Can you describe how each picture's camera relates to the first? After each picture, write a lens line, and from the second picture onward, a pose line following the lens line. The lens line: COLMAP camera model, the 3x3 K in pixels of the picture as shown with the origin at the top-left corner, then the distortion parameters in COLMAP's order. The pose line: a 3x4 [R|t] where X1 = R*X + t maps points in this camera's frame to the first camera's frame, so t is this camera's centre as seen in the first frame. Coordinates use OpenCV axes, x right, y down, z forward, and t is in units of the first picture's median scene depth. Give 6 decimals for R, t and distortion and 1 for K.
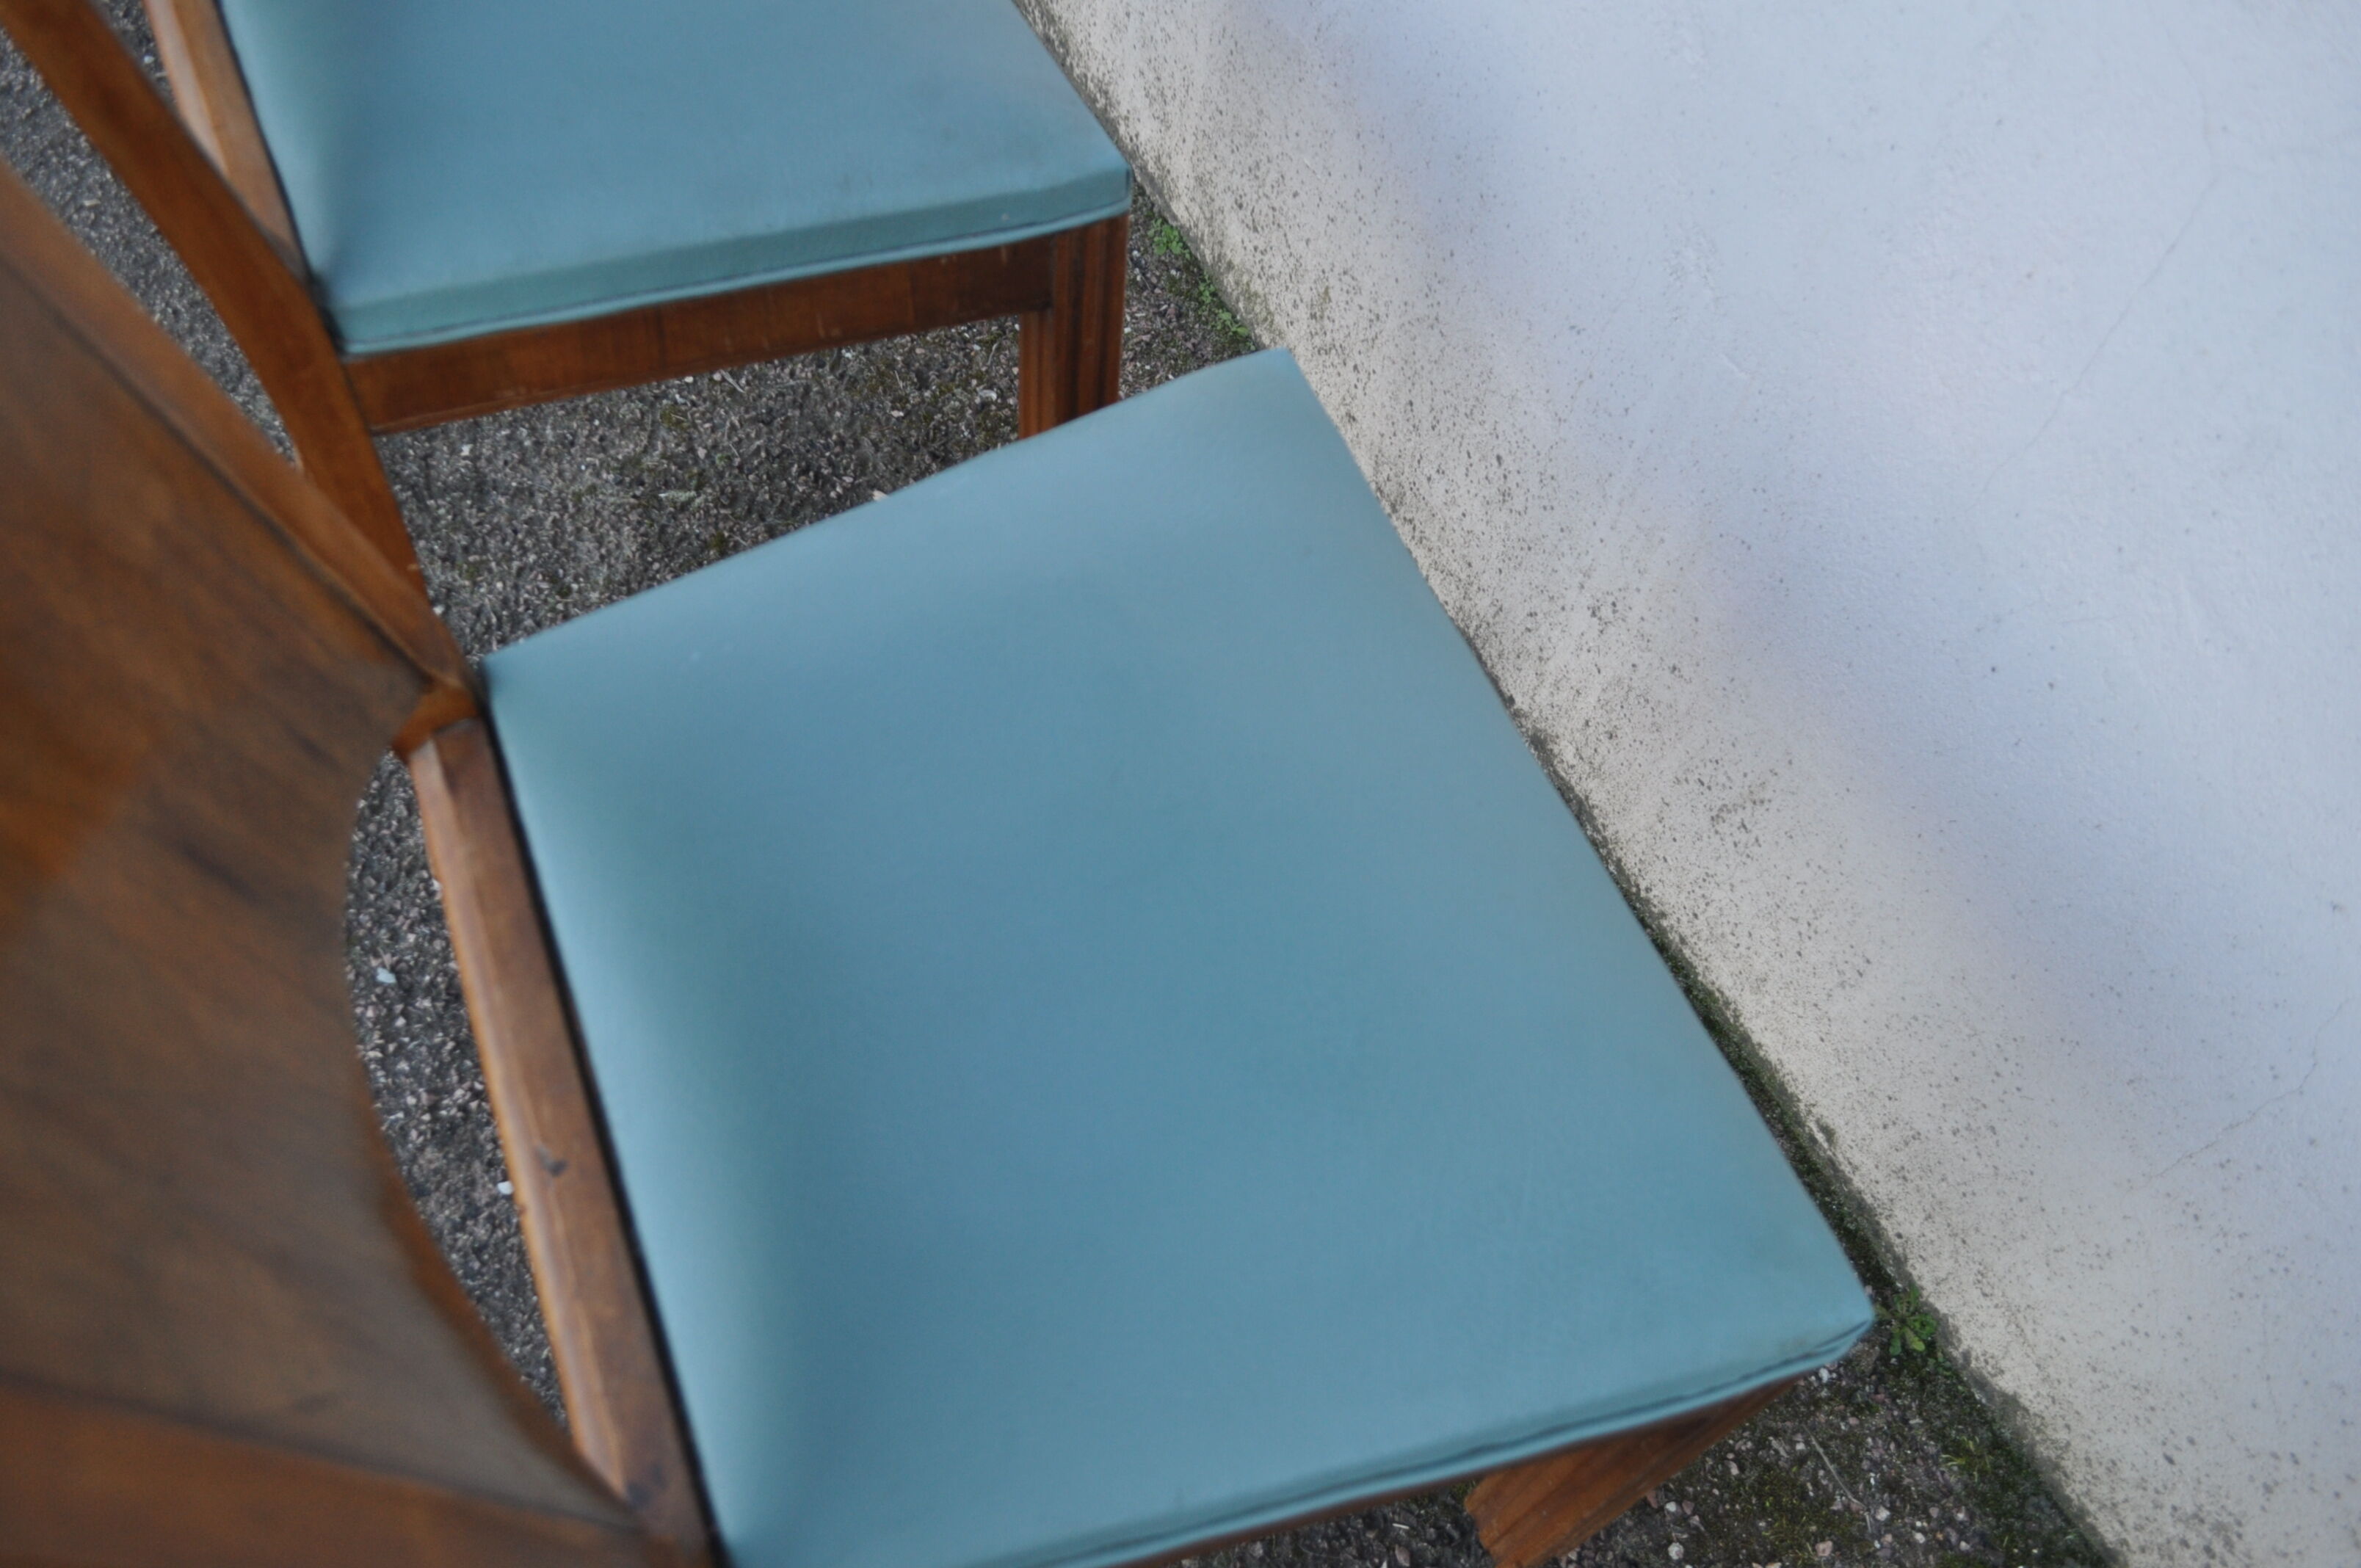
lens RADIAL K [[1846.7, 0, 1182.0], [0, 1846.7, 789.4], [0, 0, 1]] dist [0.001590, 0.004757]
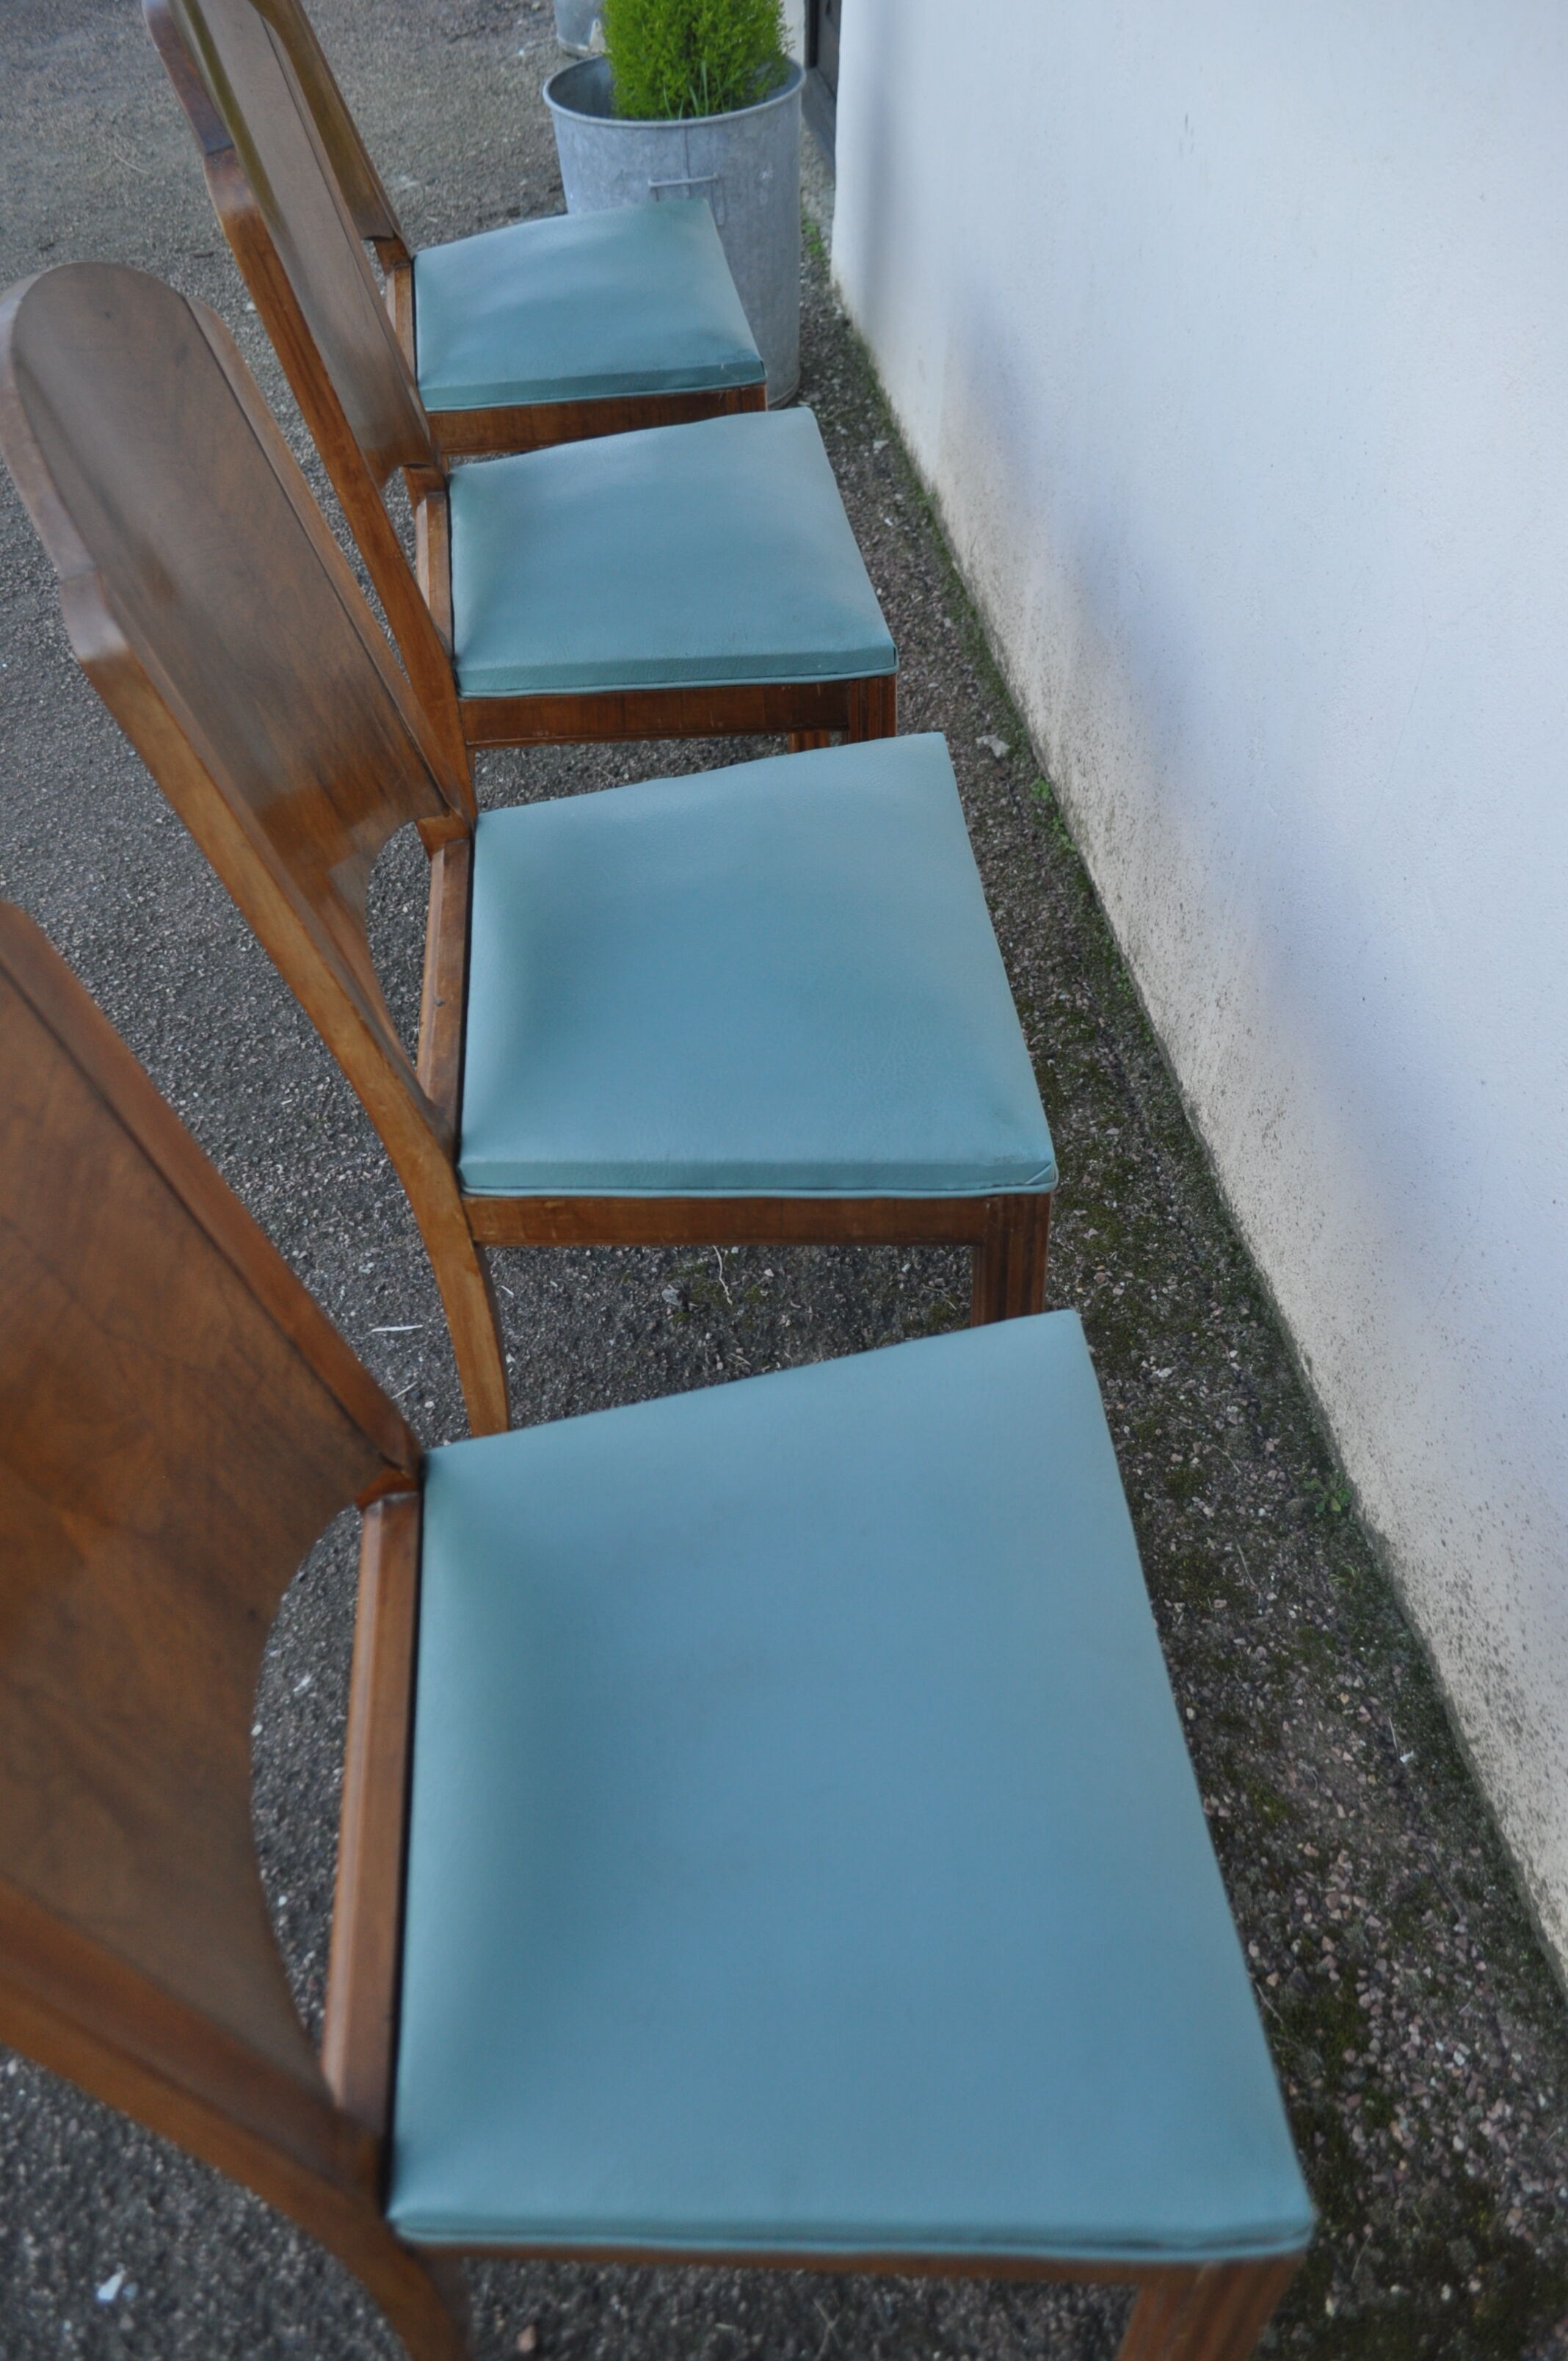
lens RADIAL K [[1846.7, 0, 784.0], [0, 1846.7, 1180.5], [0, 0, 1]] dist [0.001590, 0.004757]
pose [[0.946854, 0.149167, -0.284987, 0.376456], [-0.200495, 0.966500, -0.160251, 0.381335], [0.251536, 0.208872, 0.945041, -0.478264]]
